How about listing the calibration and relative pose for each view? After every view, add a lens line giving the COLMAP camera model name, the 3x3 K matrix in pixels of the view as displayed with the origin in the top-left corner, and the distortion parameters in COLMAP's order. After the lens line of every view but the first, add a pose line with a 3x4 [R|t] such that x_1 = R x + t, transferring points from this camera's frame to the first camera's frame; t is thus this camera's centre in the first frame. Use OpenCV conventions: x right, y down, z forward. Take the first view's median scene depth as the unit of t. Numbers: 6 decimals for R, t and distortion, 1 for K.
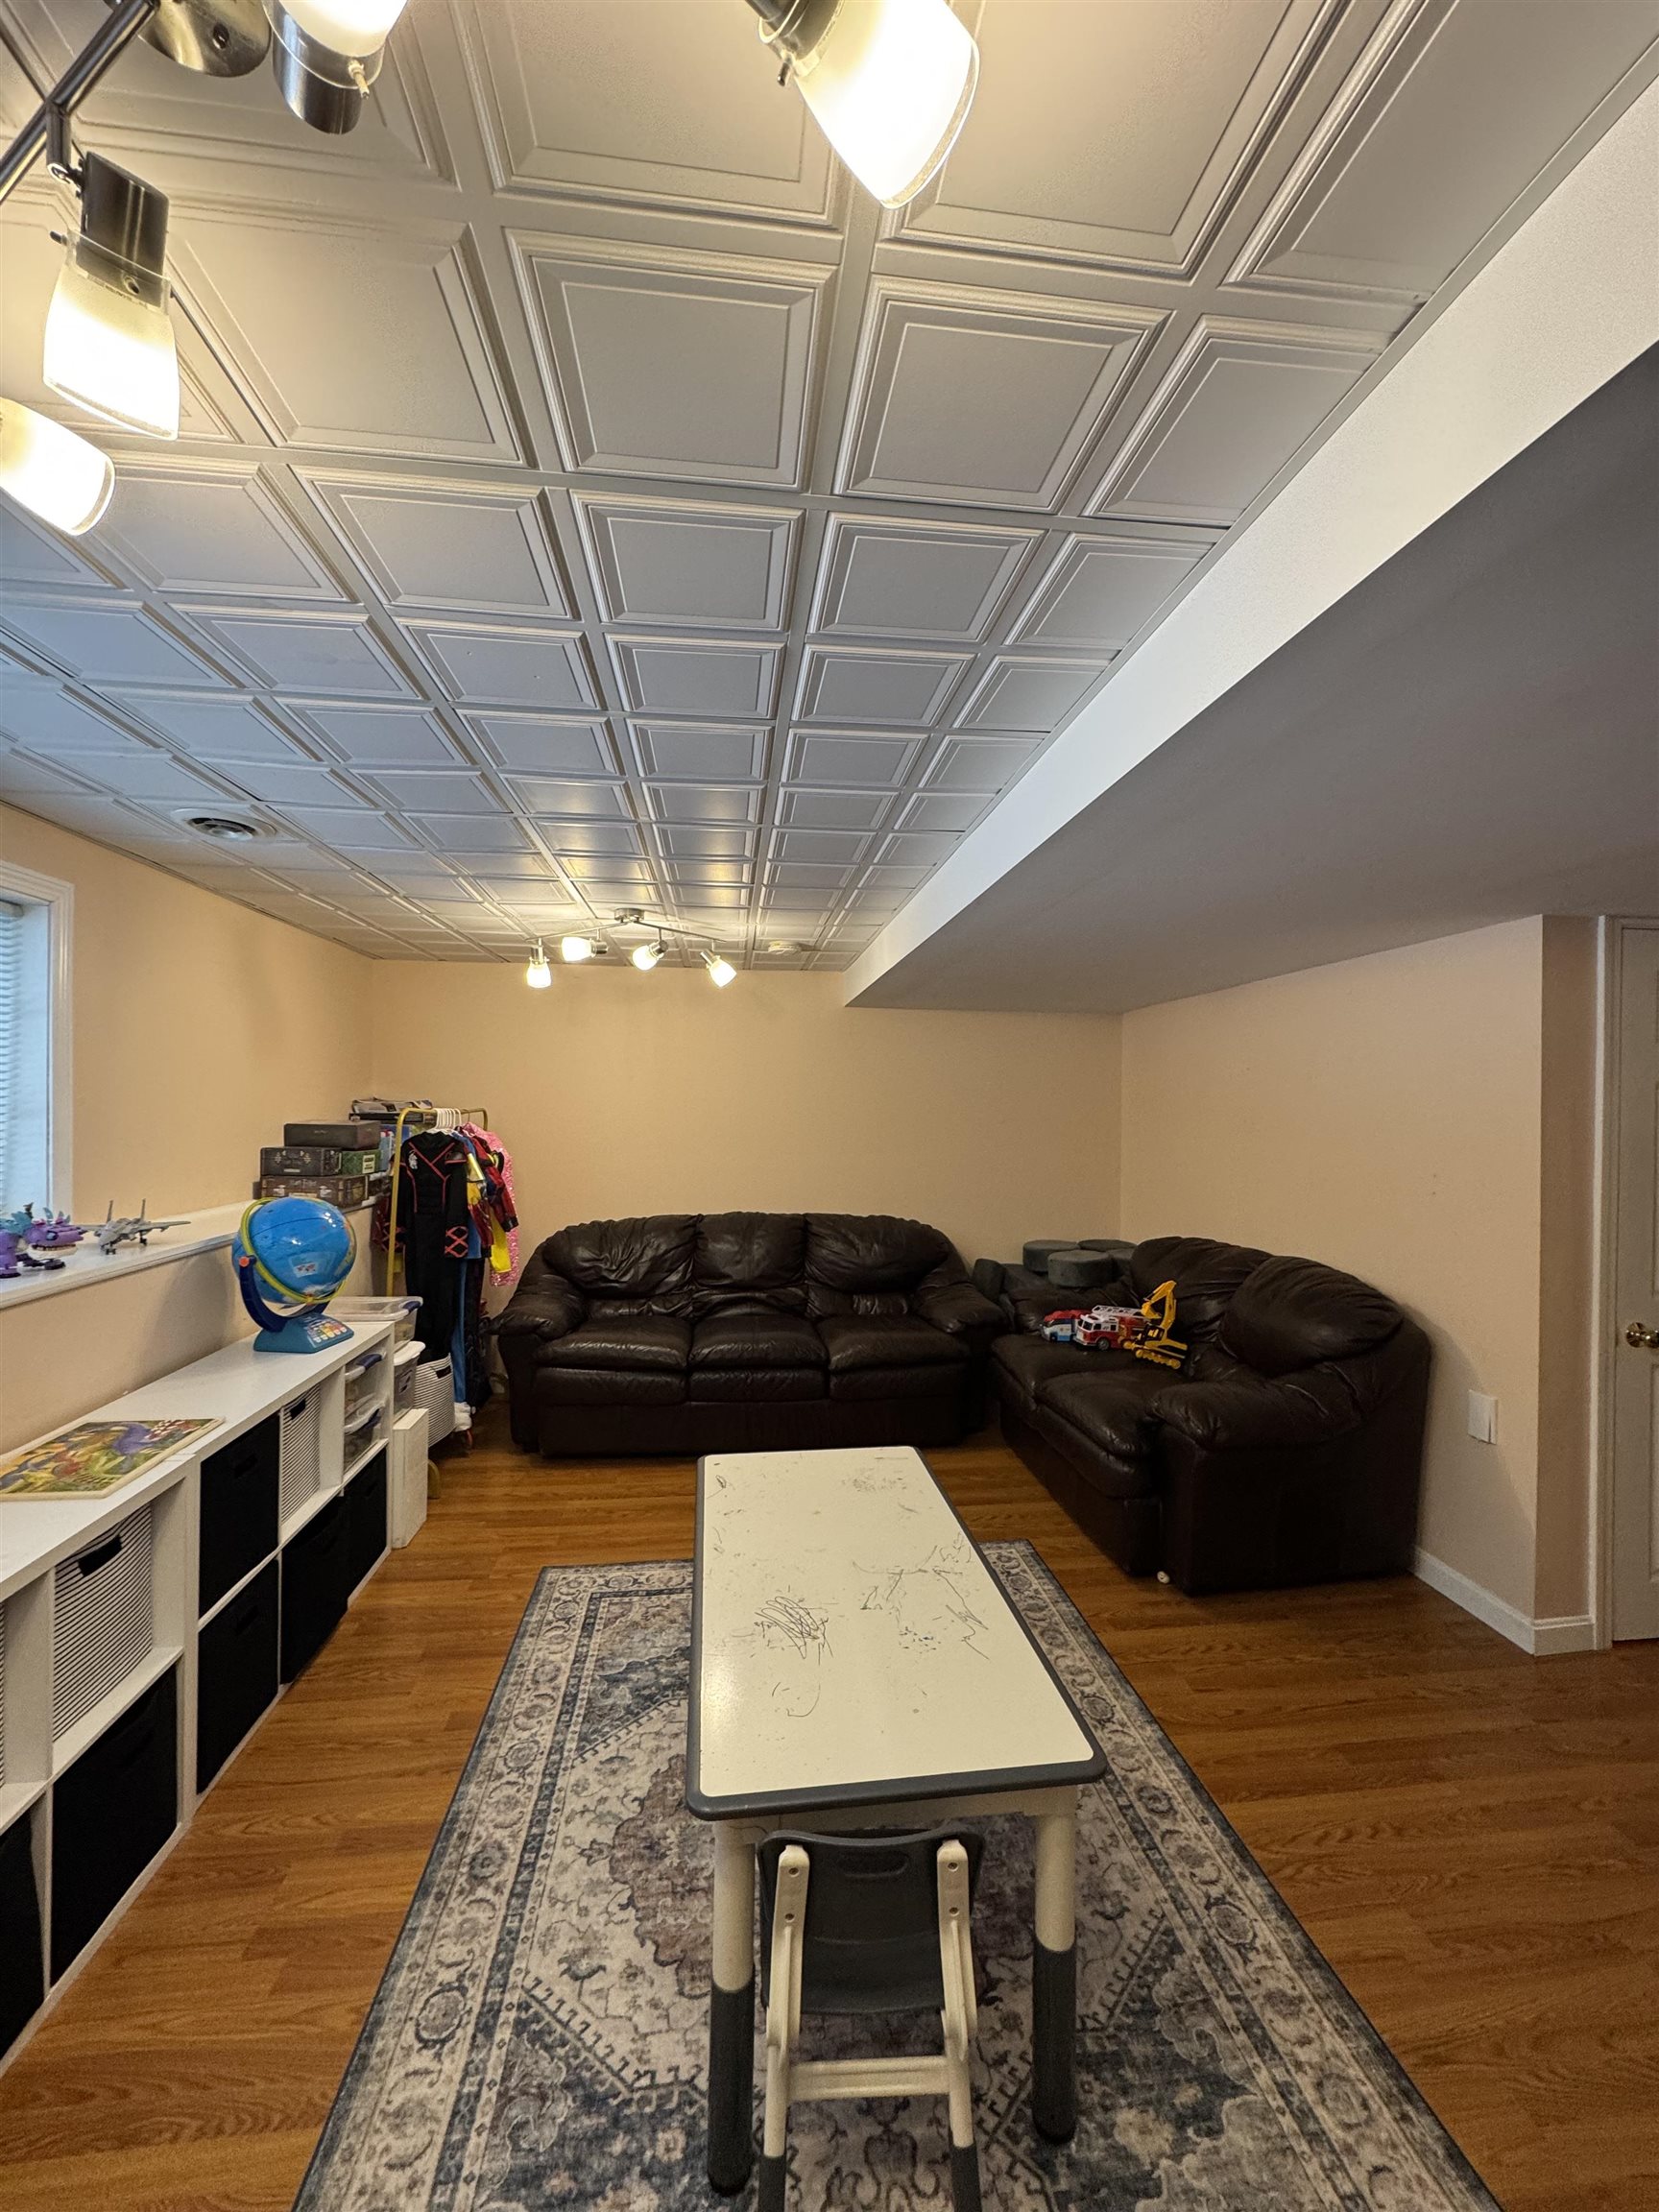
lens RADIAL K [[880.0, 0, 833.9], [0, 880.0, 1108.2], [0, 0, 1]] dist [-0.001486, 0.000982]
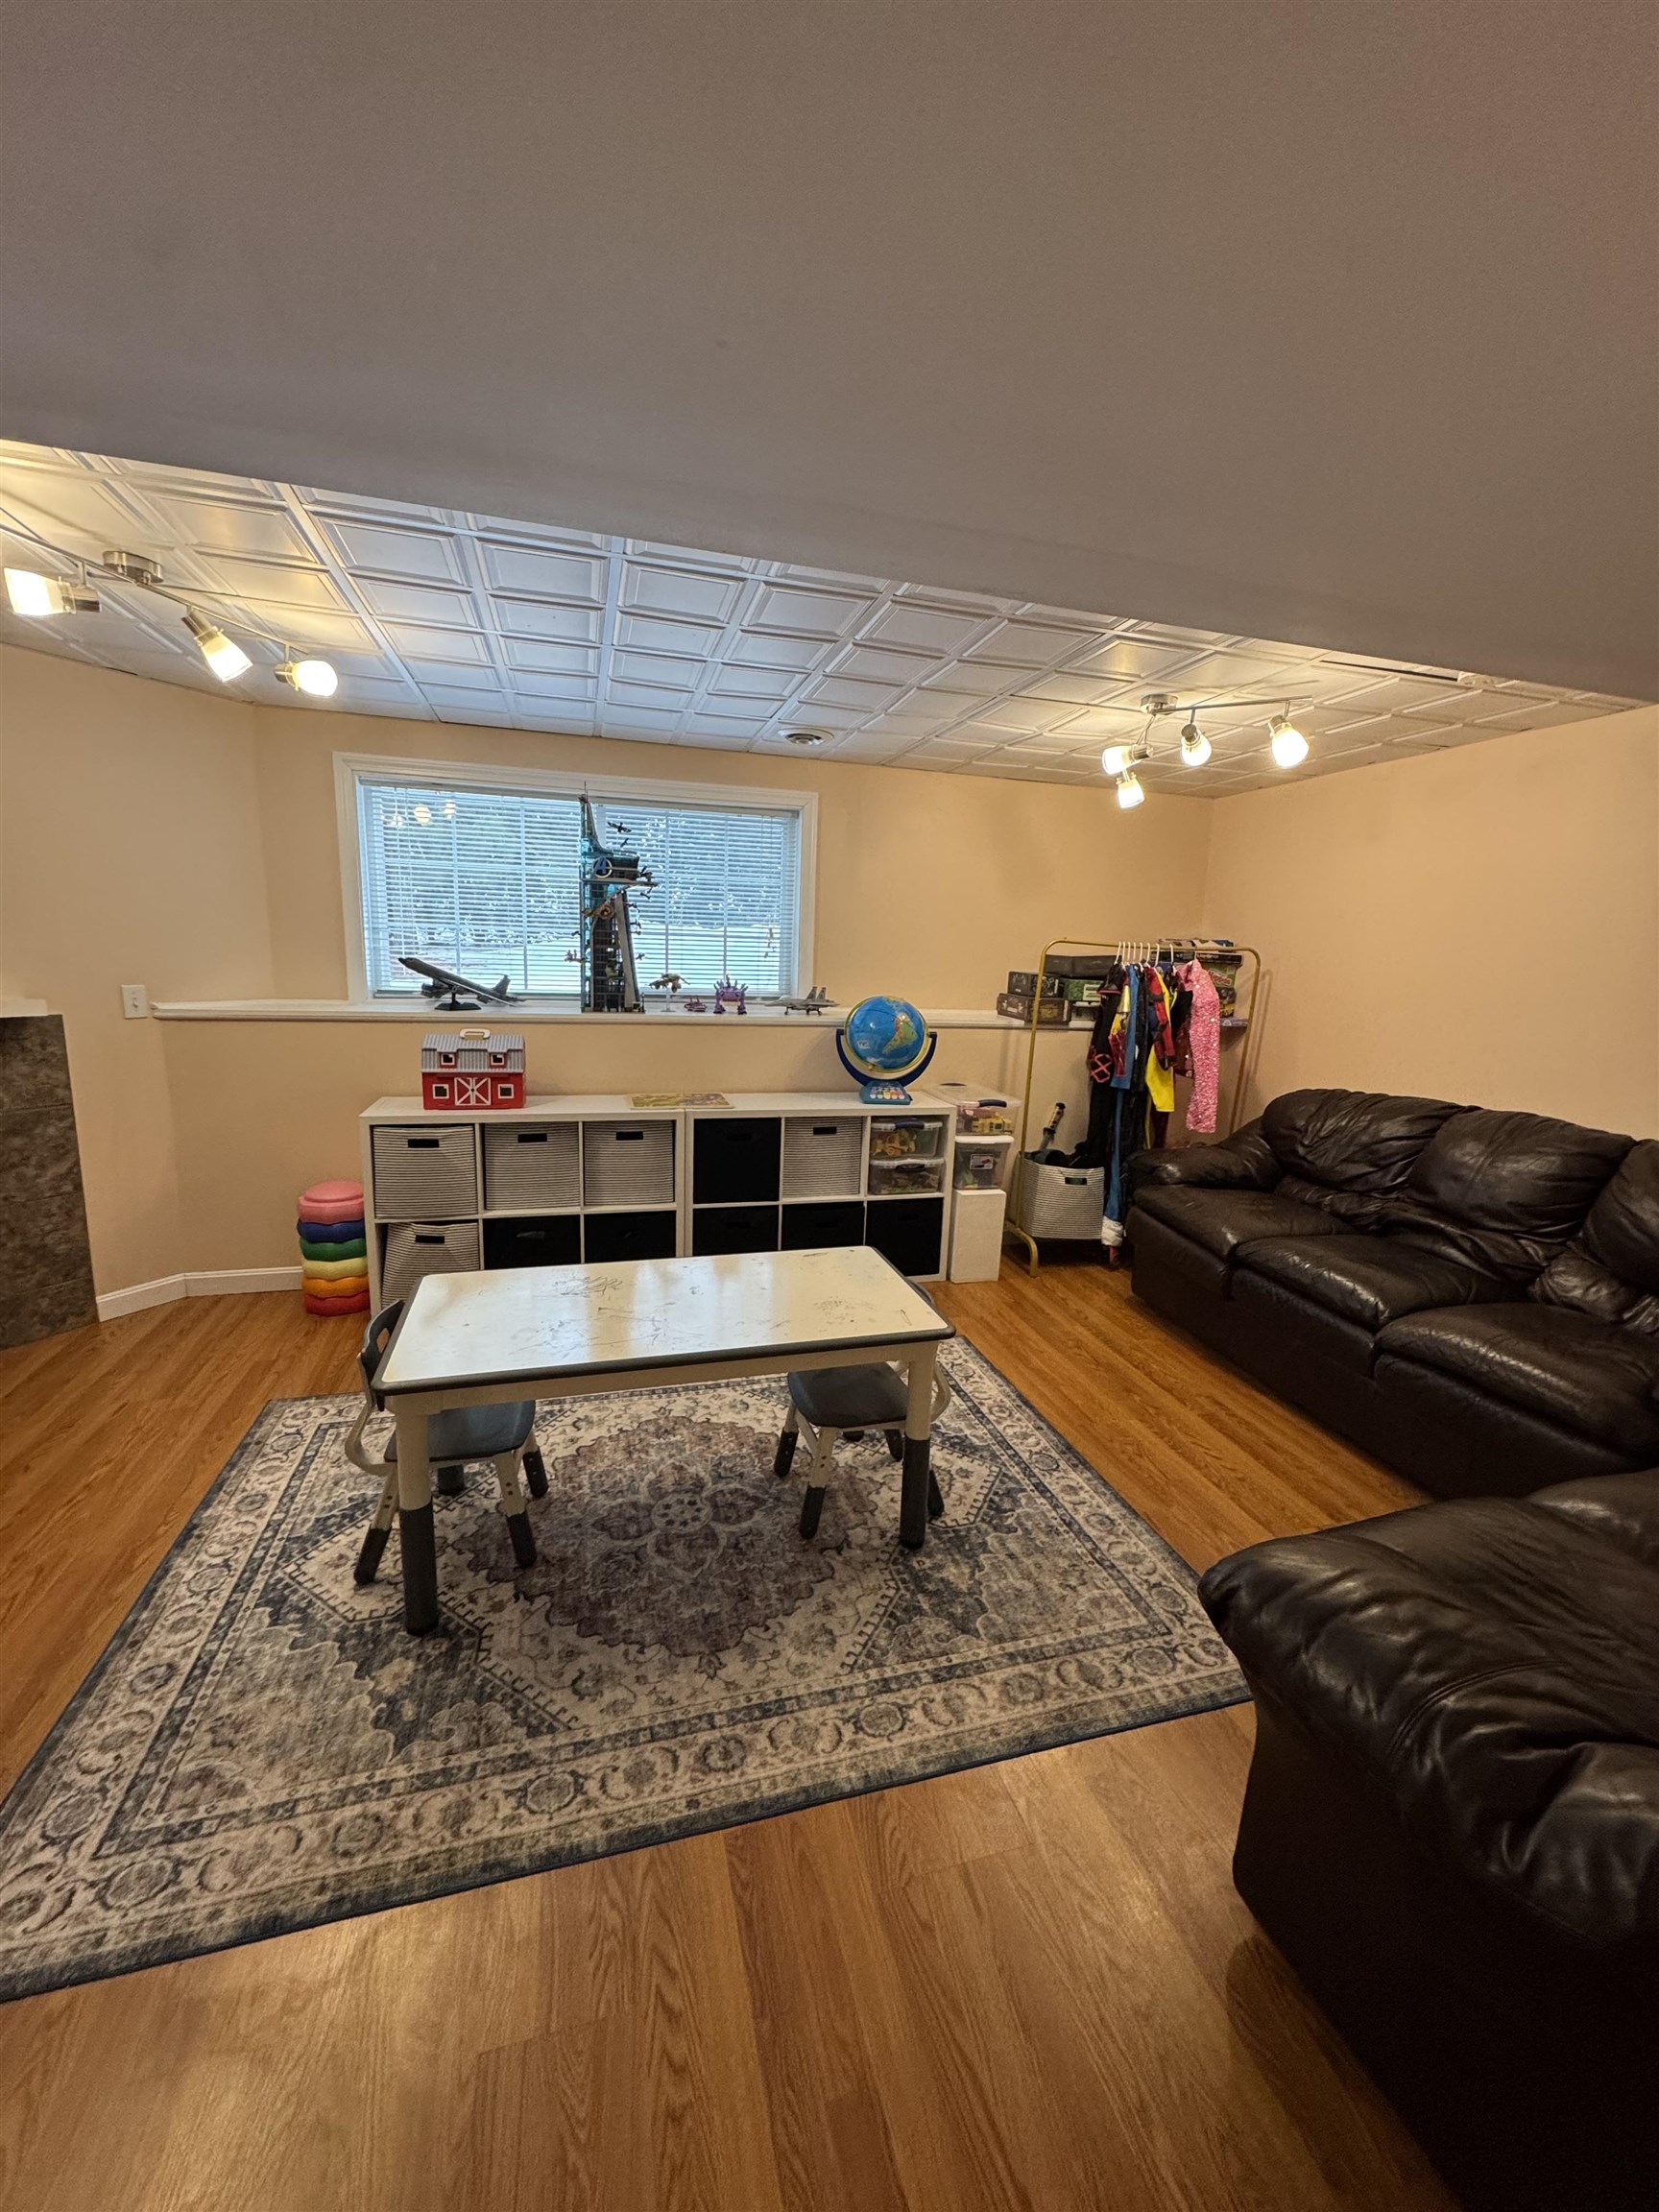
lens RADIAL K [[880.0, 0, 828.7], [0, 880.0, 1106.6], [0, 0, 1]] dist [-0.001486, 0.000982]
pose [[0.150475, 0.172468, -0.973454, 1.451687], [-0.034979, 0.984977, 0.169103, 0.077229], [0.987995, 0.008605, 0.154247, 1.313576]]
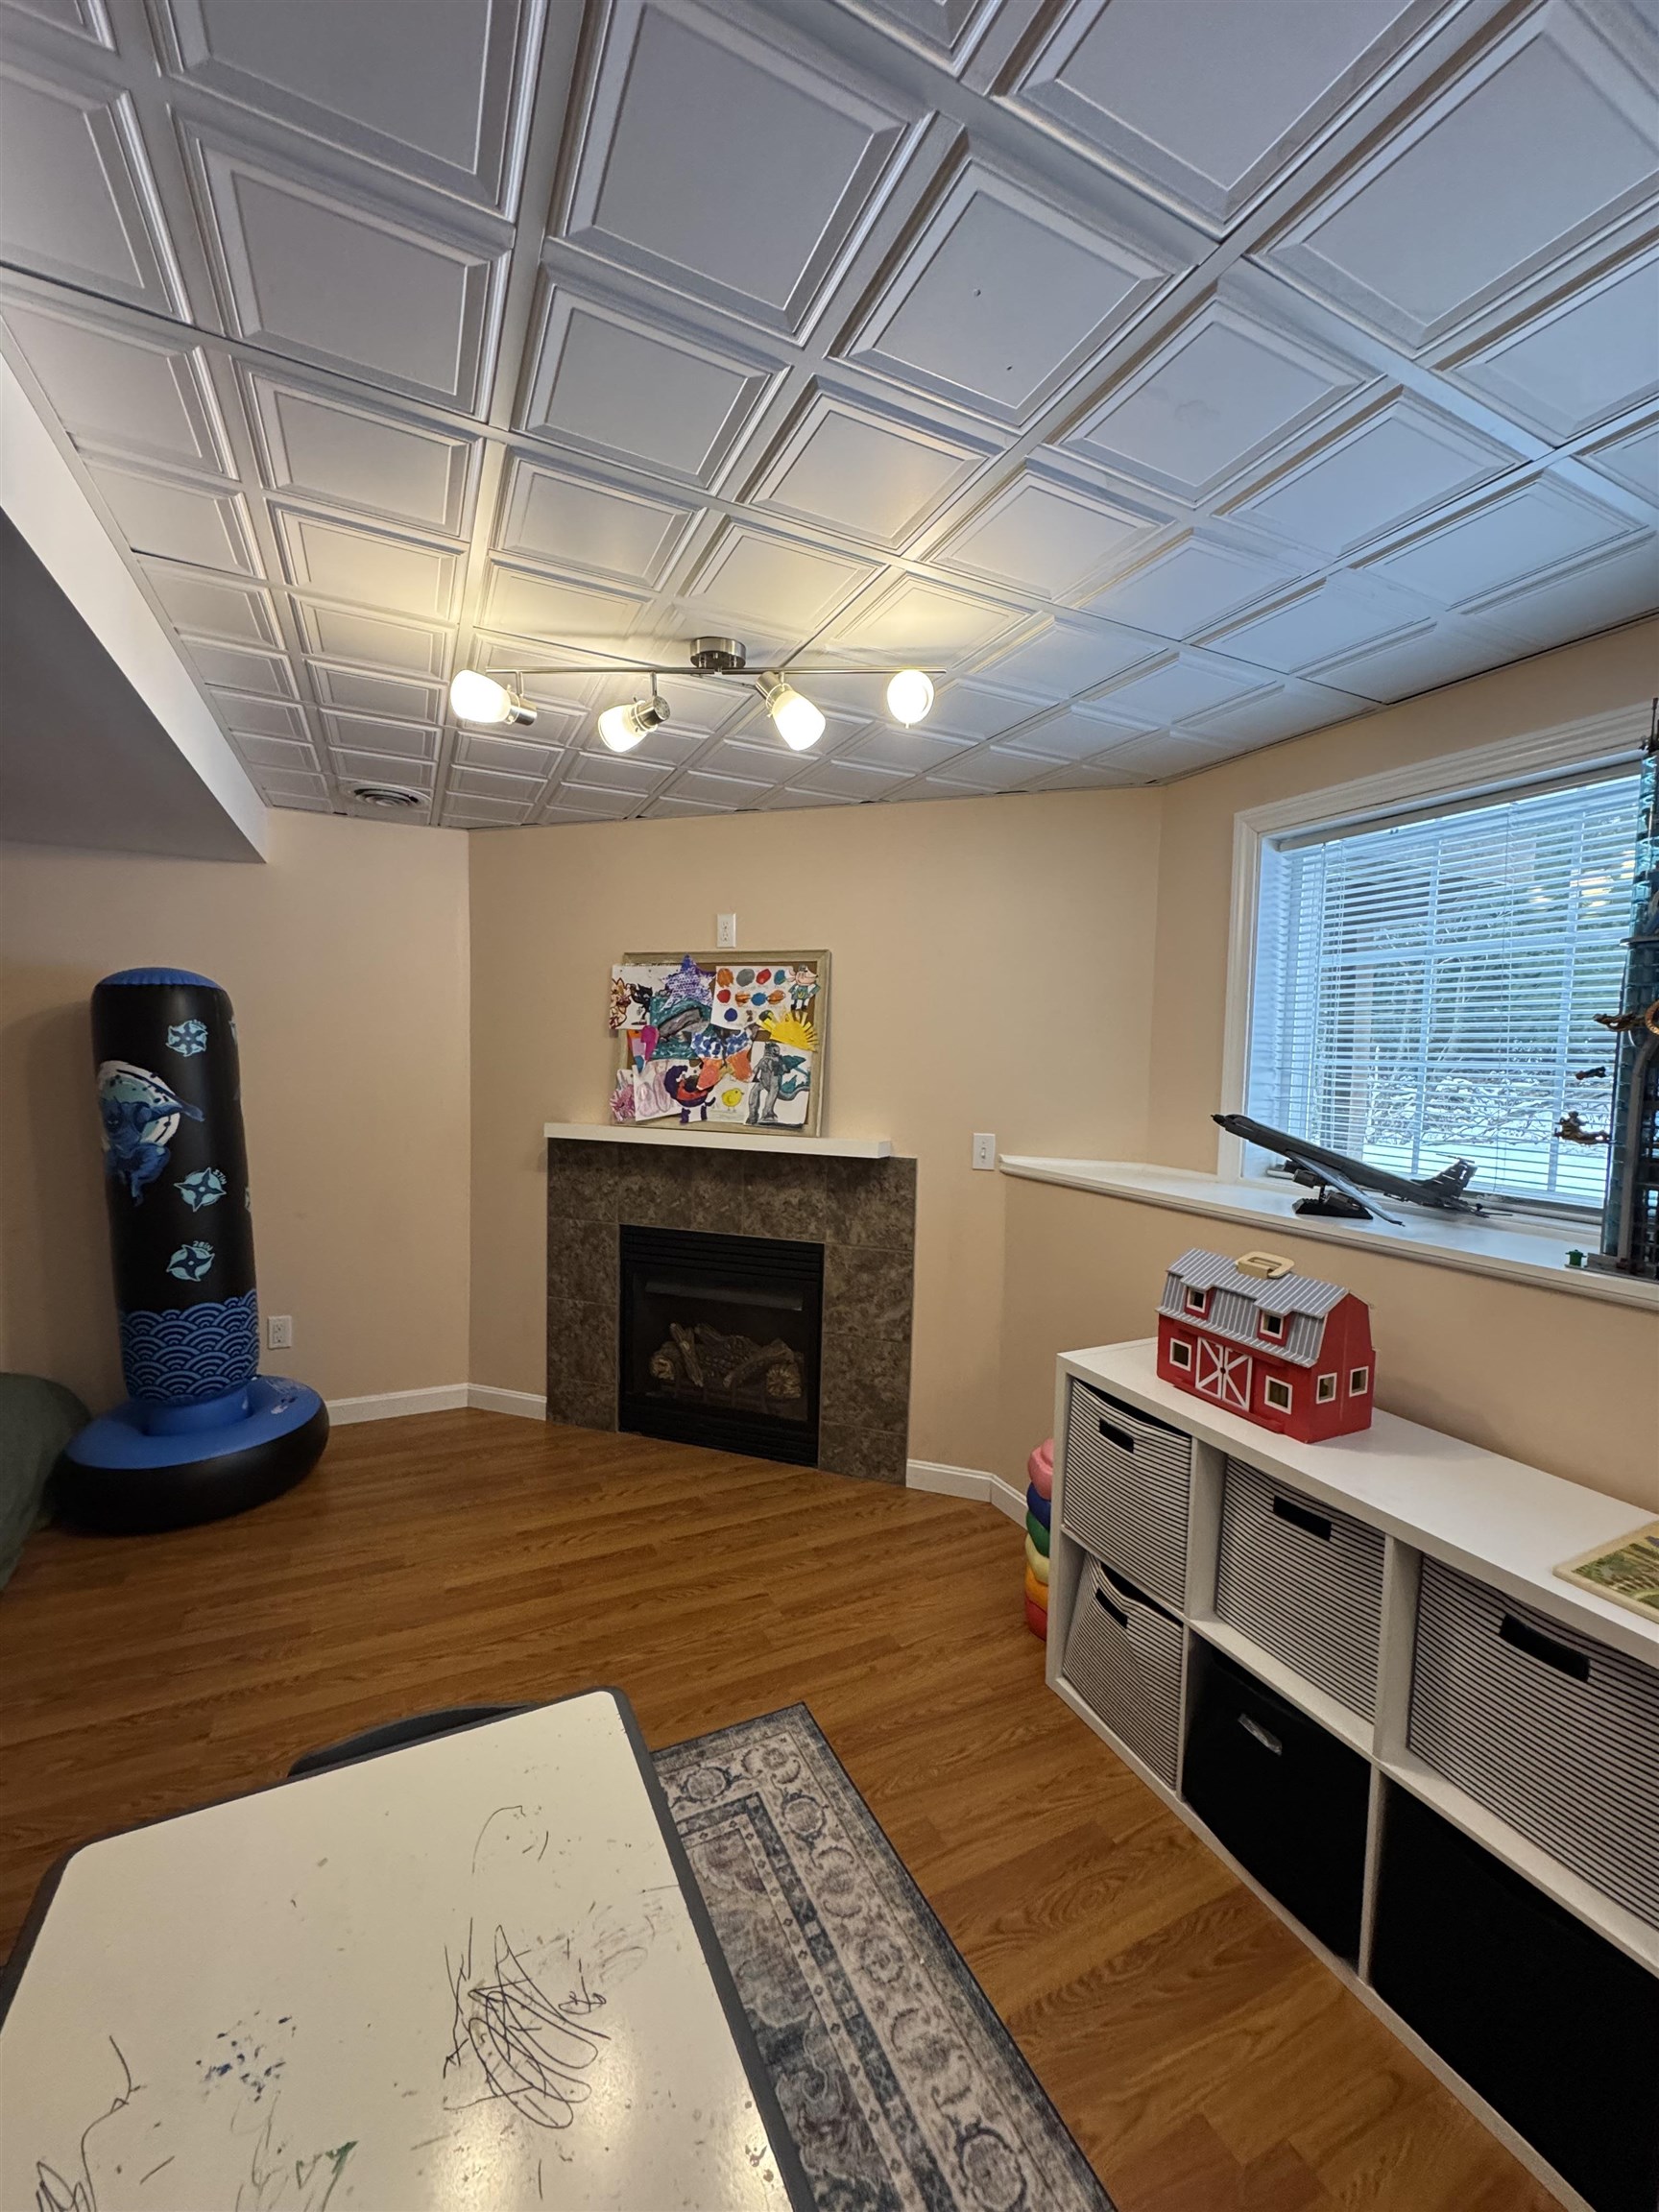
lens RADIAL K [[880.0, 0, 835.0], [0, 880.0, 1109.2], [0, 0, 1]] dist [-0.001486, 0.000982]
pose [[-0.945186, -0.011101, -0.326345, -0.051117], [-0.032579, 0.997641, 0.060424, 0.049484], [0.324904, 0.067744, -0.943318, 1.674462]]
